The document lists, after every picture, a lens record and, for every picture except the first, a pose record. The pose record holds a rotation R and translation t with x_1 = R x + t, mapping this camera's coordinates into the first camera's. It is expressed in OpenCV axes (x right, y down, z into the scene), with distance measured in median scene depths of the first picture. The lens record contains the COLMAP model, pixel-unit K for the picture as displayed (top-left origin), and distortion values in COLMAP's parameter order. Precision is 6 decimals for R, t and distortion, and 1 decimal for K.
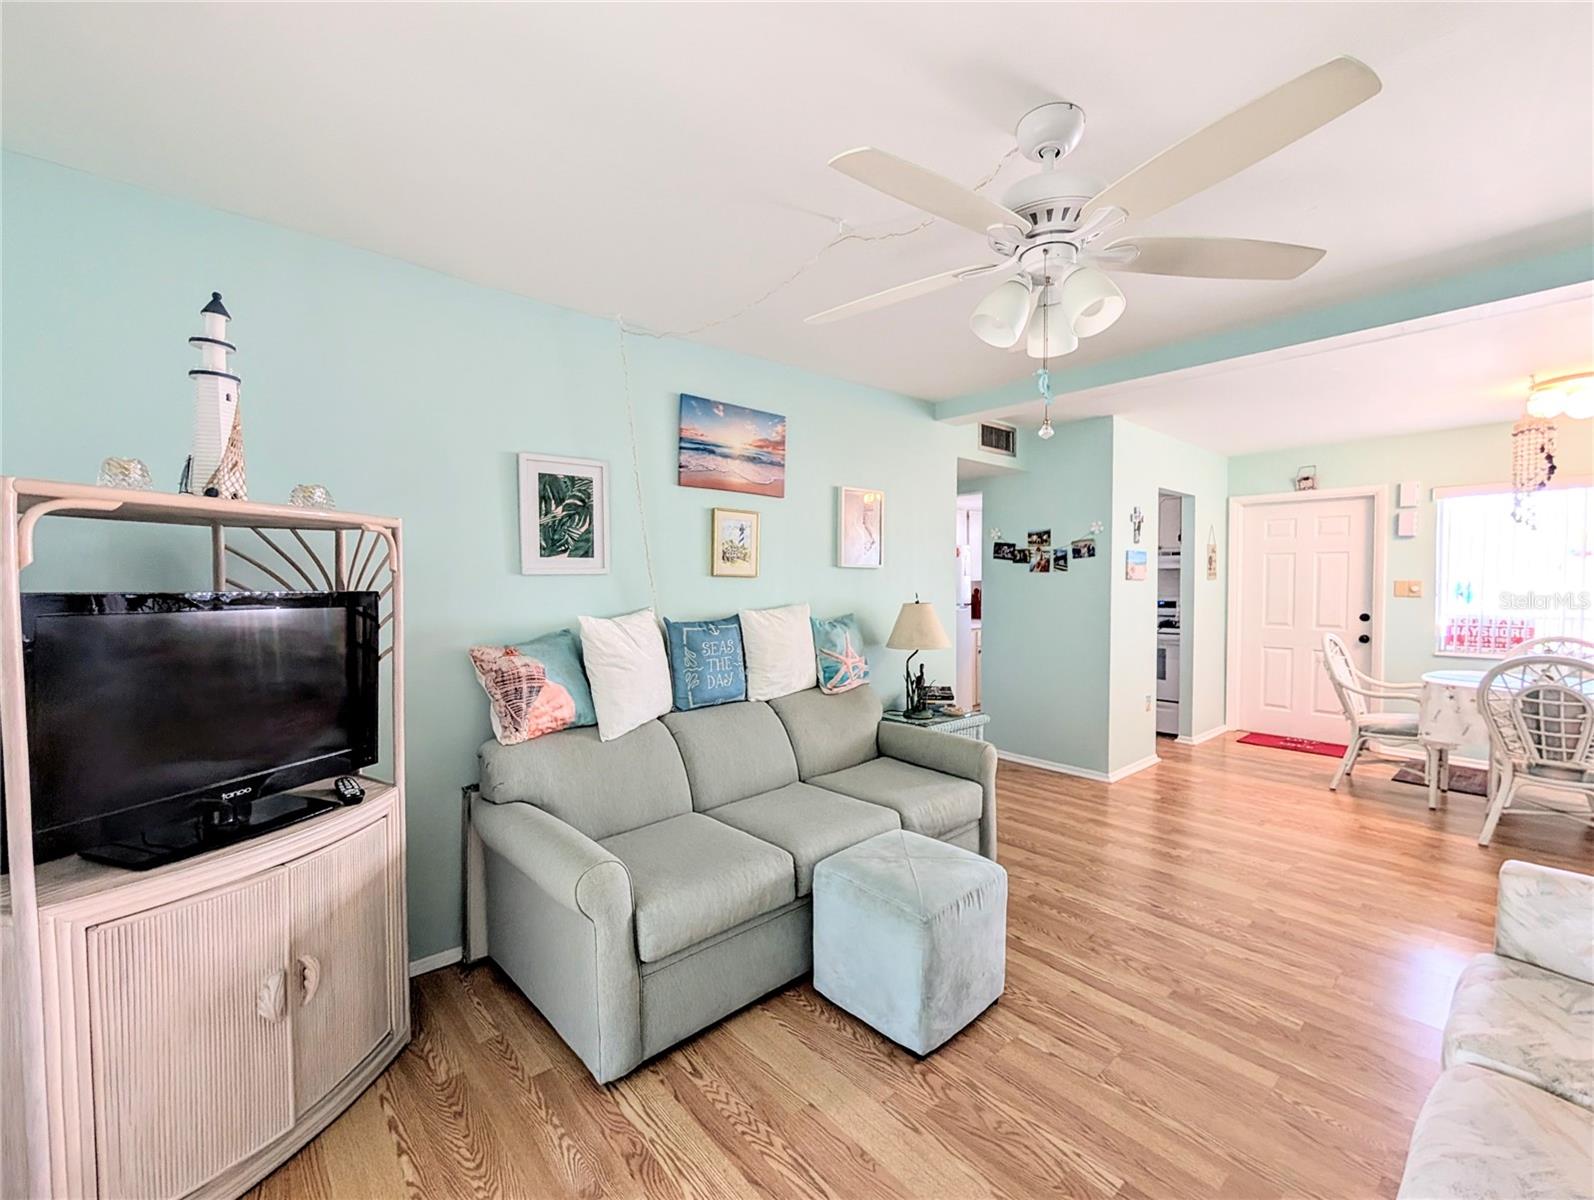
lens RADIAL K [[678.0, 0, 797.0], [0, 678.0, 600.0], [0, 0, 1]] dist [0.005276, 0.000017]
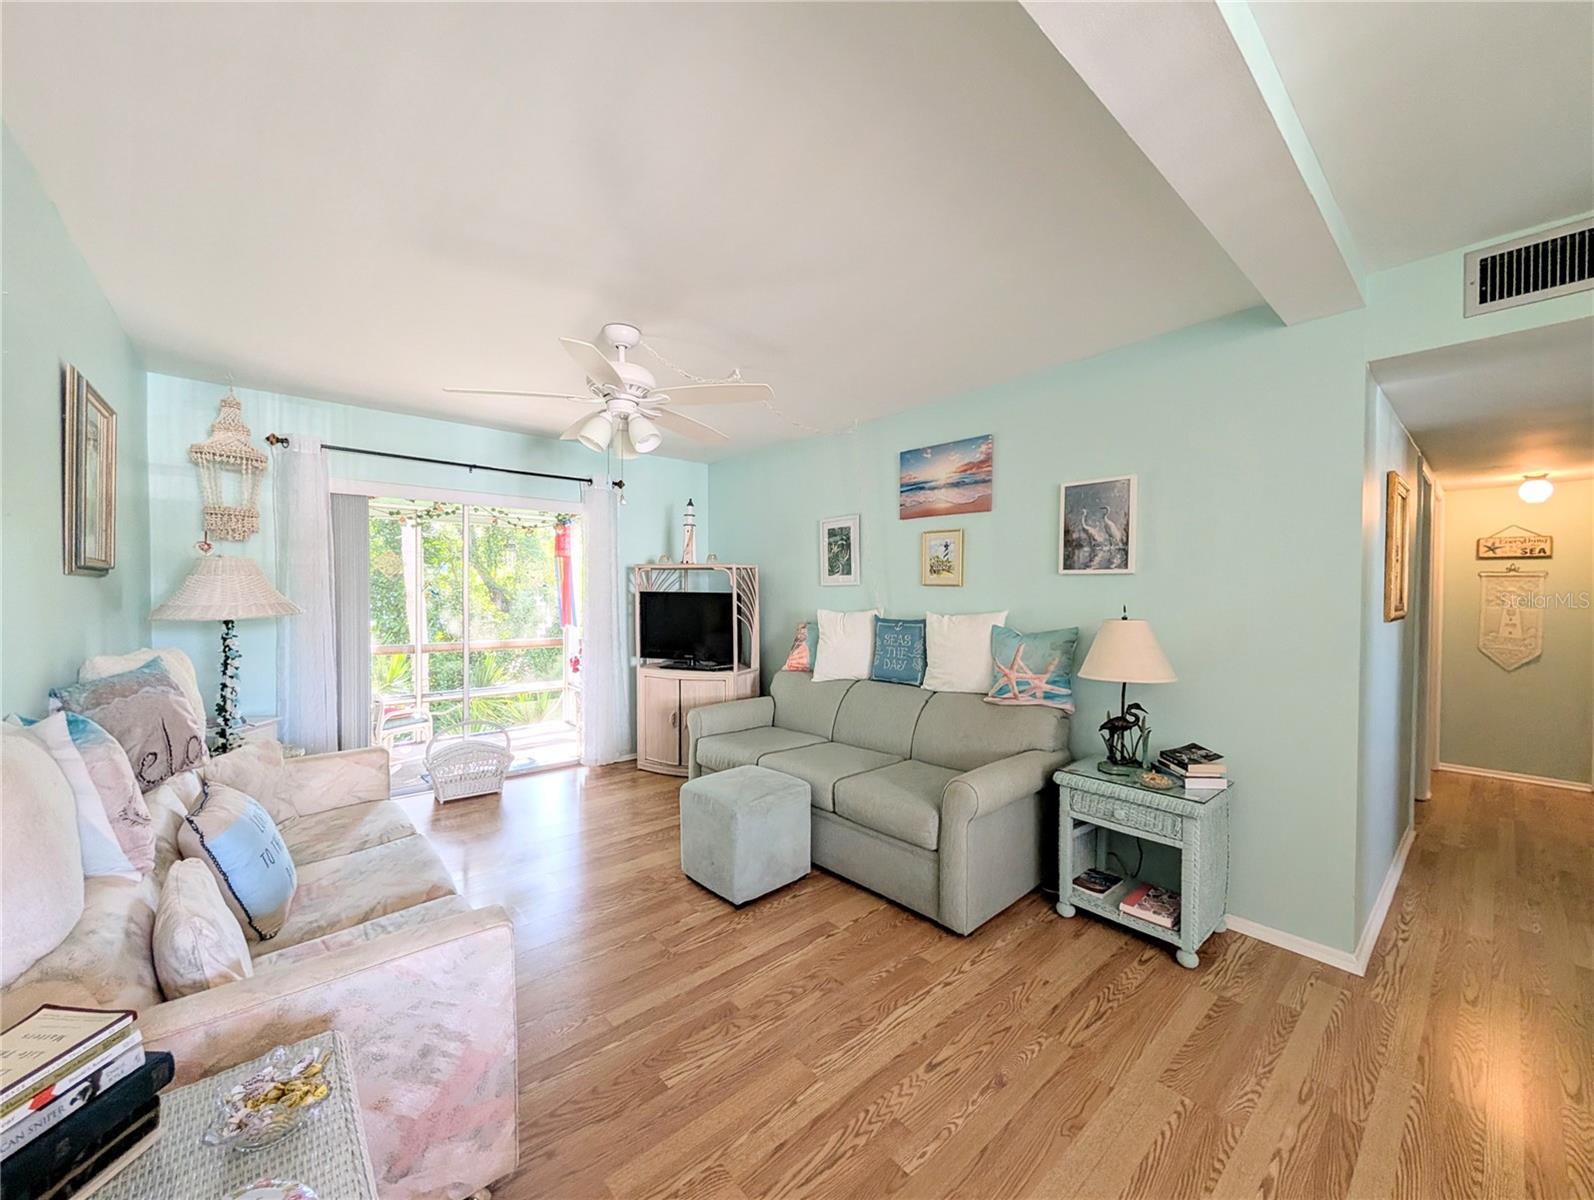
lens RADIAL K [[609.9, 0, 796.5], [0, 609.9, 599.2], [0, 0, 1]] dist [0.000024, 0.000115]
pose [[-0.005605, 0.015067, -0.999871, 0.998023], [-0.030791, 0.999410, 0.015233, -0.019311], [0.999510, 0.030873, -0.005138, 0.753302]]
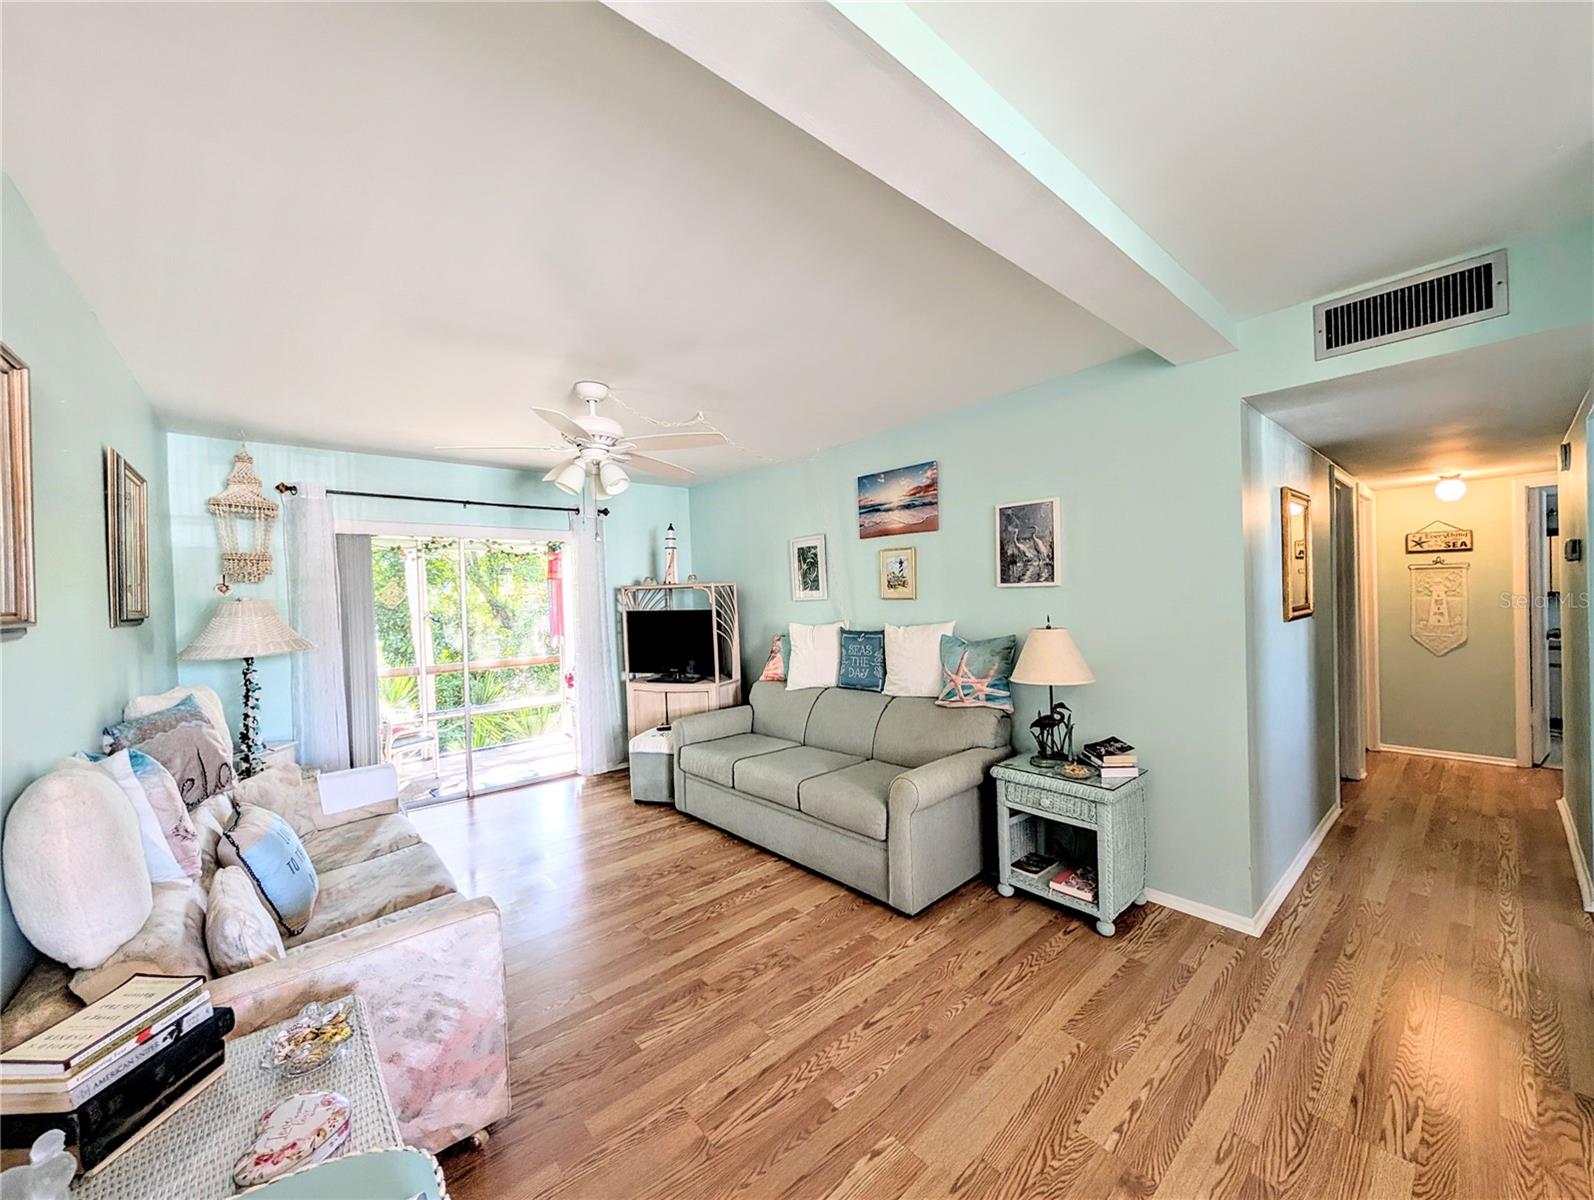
lens RADIAL K [[600.0, 0, 797.0], [0, 600.0, 600.0], [0, 0, 1]] dist [-0.000870, -0.000102]
pose [[-0.004278, 0.010227, -0.999939, 1.077757], [0.004647, 0.999937, 0.010207, -0.046054], [0.999980, -0.004603, -0.004326, 0.813695]]
